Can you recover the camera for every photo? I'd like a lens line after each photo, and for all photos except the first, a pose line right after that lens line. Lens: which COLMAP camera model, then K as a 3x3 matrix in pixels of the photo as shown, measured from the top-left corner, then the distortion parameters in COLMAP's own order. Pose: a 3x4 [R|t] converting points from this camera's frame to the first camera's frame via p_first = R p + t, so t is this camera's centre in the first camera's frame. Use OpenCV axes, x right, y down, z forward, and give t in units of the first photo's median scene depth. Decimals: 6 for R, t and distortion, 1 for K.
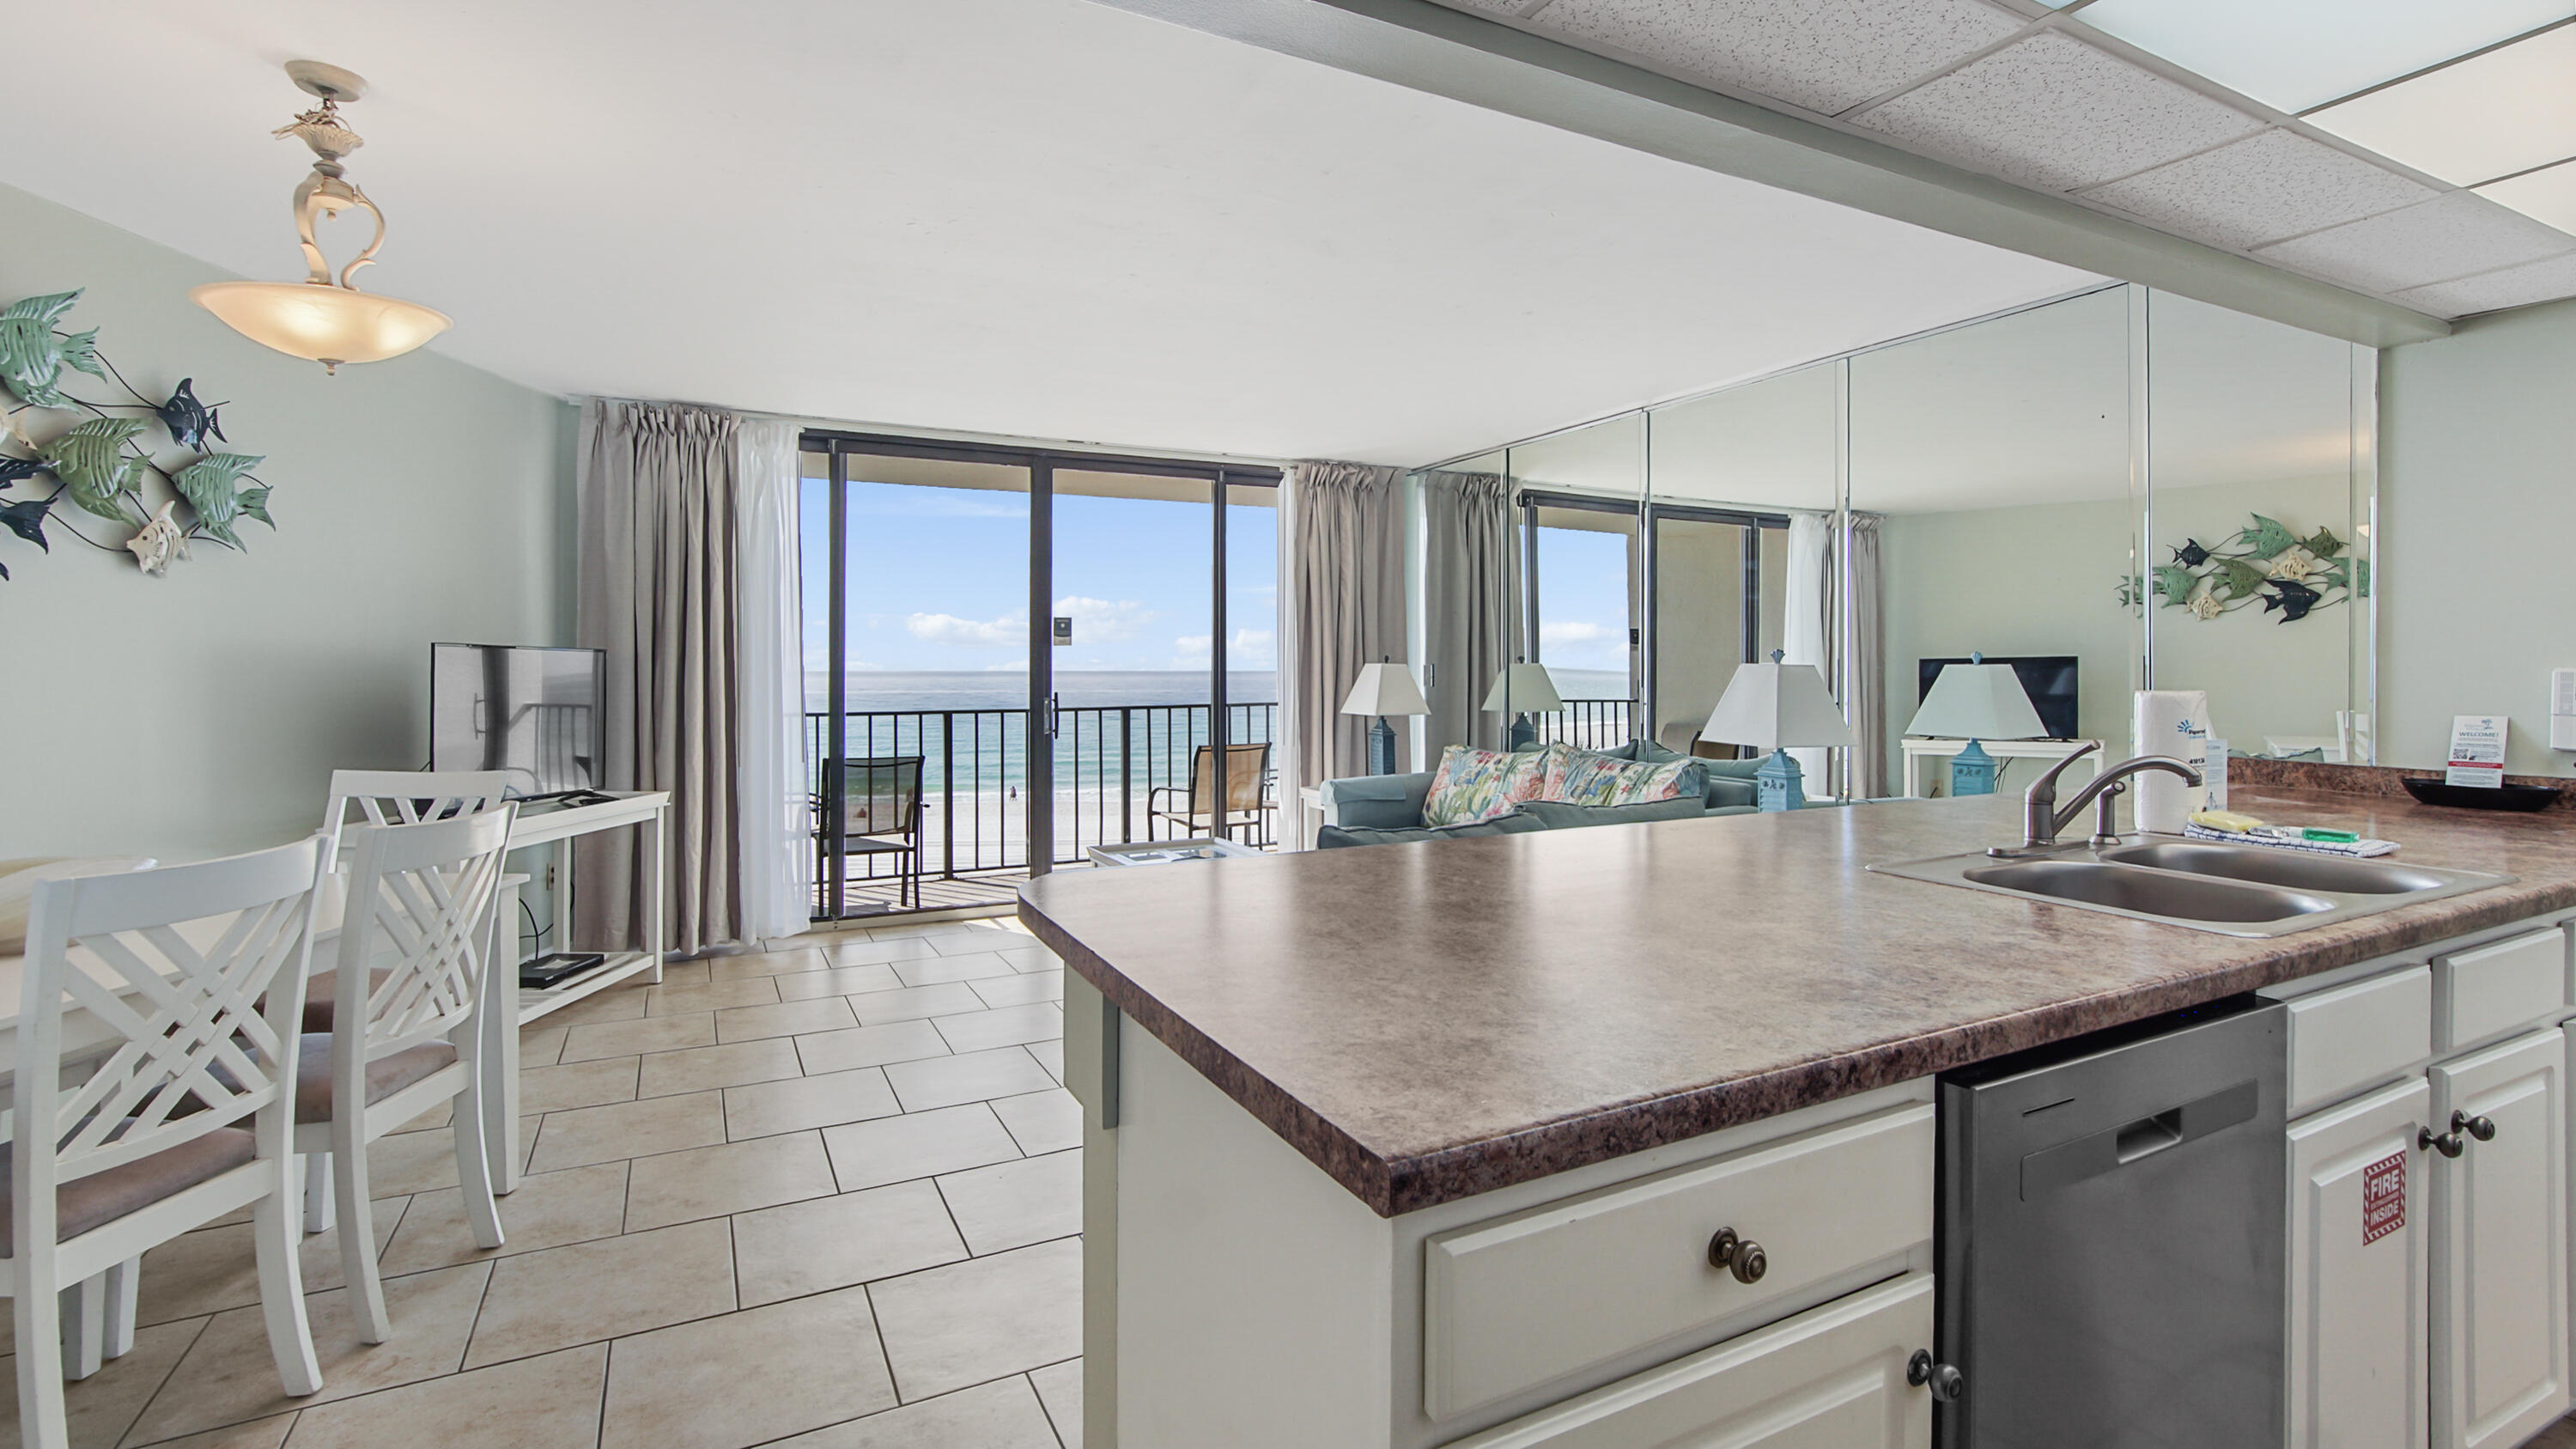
lens RADIAL K [[1171.0, 0, 1291.2], [0, 1171.0, 664.2], [0, 0, 1]] dist [0.000041, 0.000798]
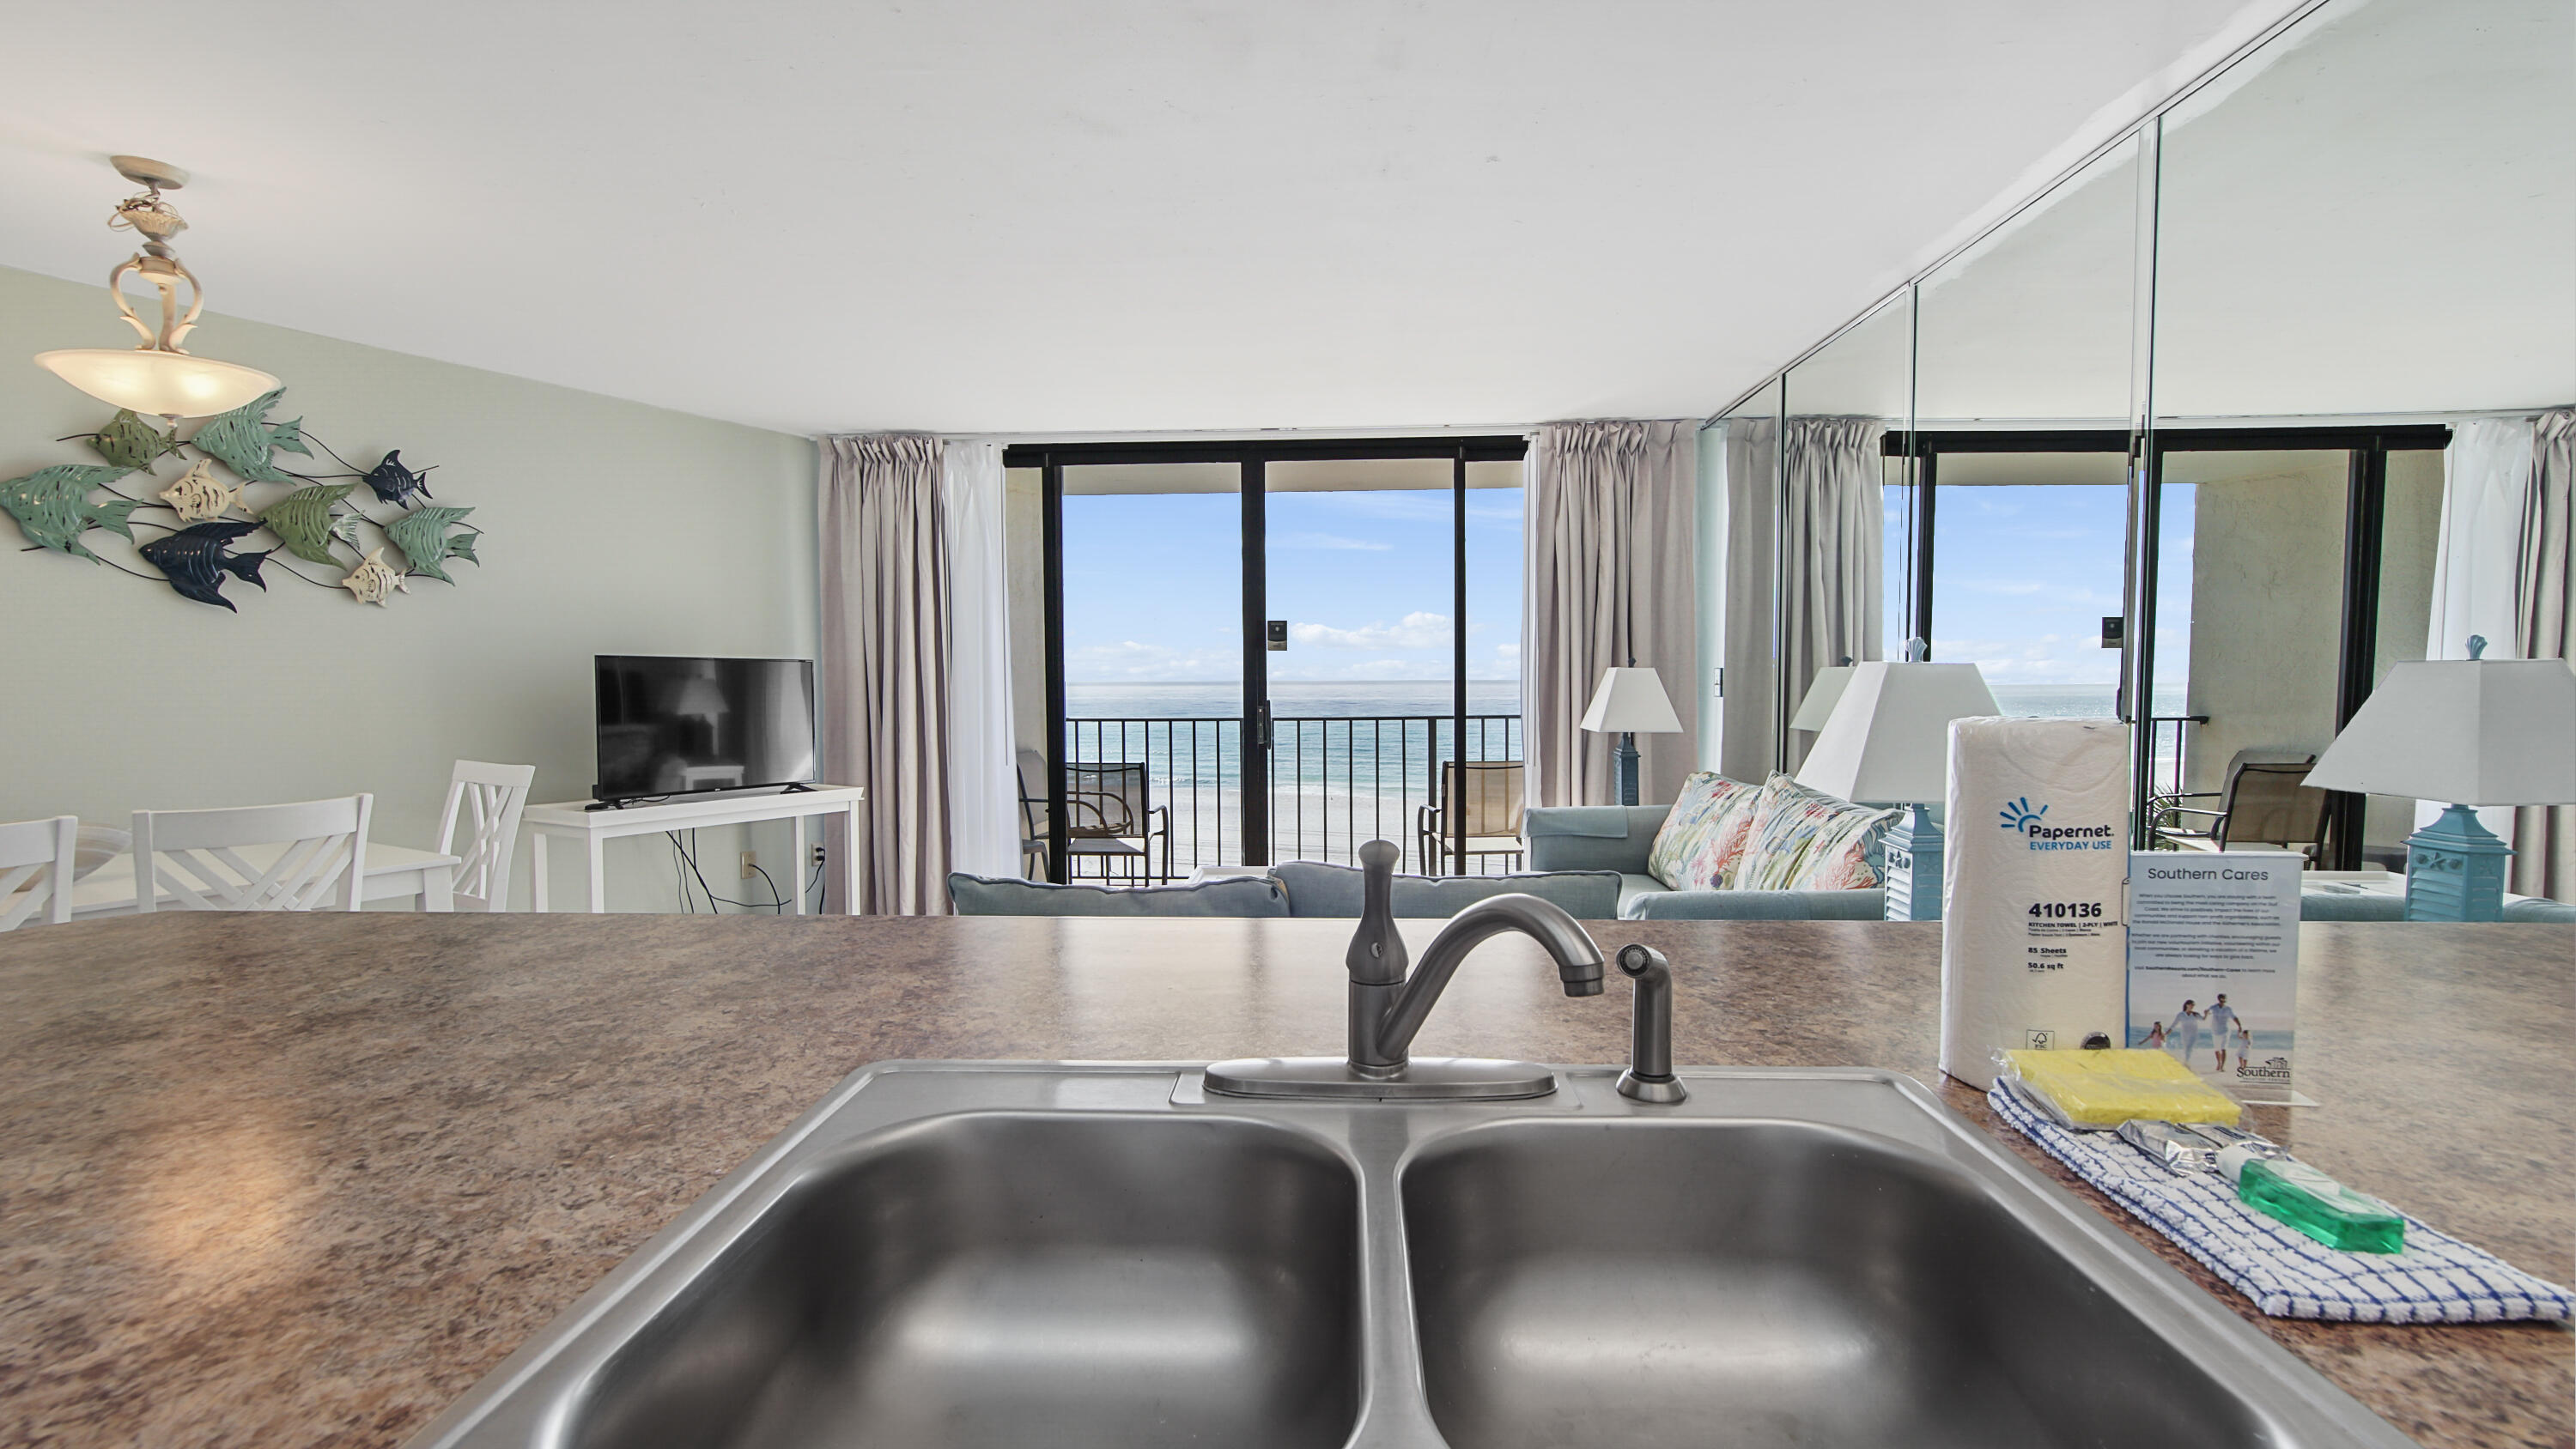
lens RADIAL K [[1141.8, 0, 1290.1], [0, 1141.8, 725.6], [0, 0, 1]] dist [-0.000846, 0.000094]
pose [[0.866312, 0.017512, -0.499196, 0.292704], [0.005912, 0.998956, 0.045303, 0.002935], [0.499468, -0.042198, 0.865304, 0.222317]]
